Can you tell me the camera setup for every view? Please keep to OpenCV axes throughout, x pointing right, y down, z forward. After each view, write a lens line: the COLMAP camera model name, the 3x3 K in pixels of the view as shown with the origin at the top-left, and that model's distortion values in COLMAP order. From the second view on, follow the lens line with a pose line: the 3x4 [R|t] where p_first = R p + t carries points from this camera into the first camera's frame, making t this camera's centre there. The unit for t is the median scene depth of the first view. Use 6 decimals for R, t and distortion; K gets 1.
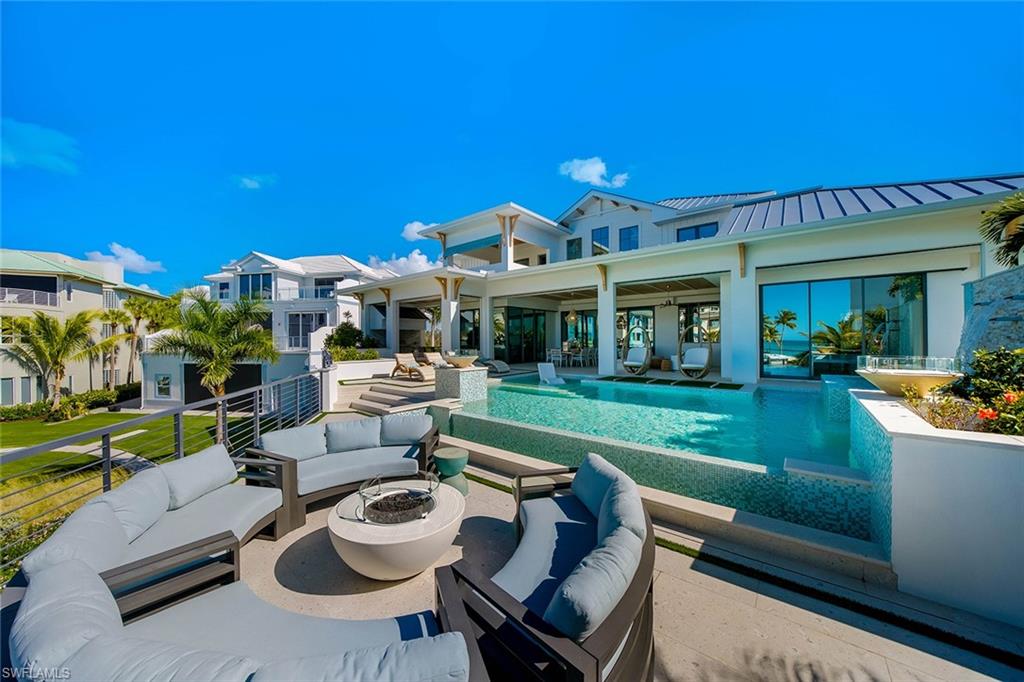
lens RADIAL K [[357.8, 0, 514.5], [0, 357.8, 339.1], [0, 0, 1]] dist [-0.007387, 0.000788]
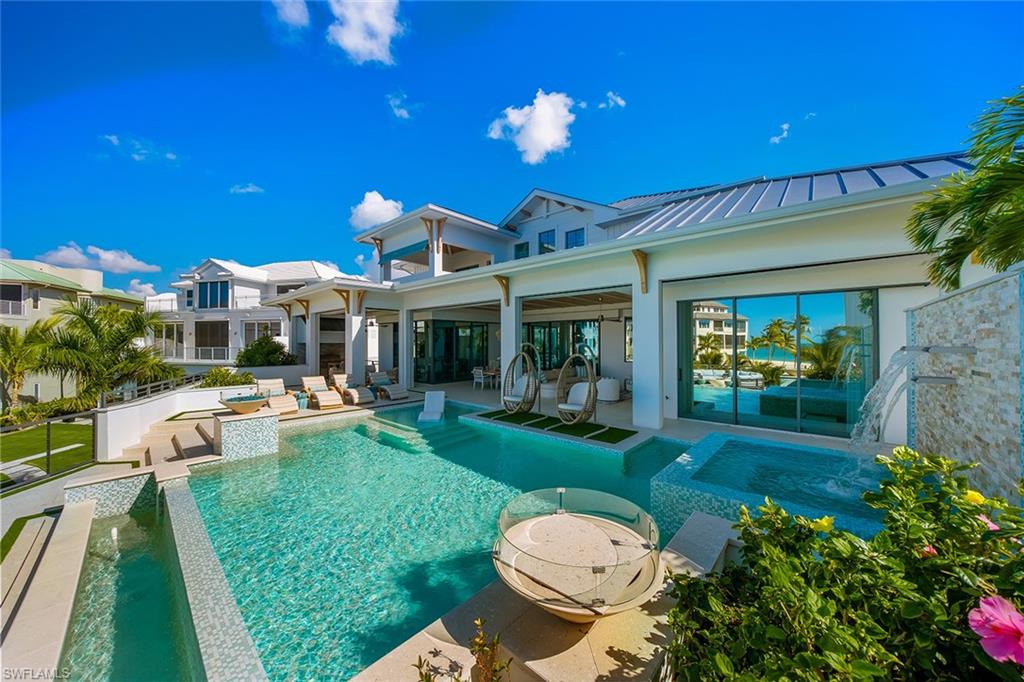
lens RADIAL K [[357.8, 0, 509.6], [0, 357.8, 340.7], [0, 0, 1]] dist [-0.007387, 0.000788]
pose [[0.999013, 0.004168, -0.044218, 0.200598], [-0.004362, 0.999981, -0.004294, -0.033769], [0.044199, 0.004482, 0.999013, 0.105317]]
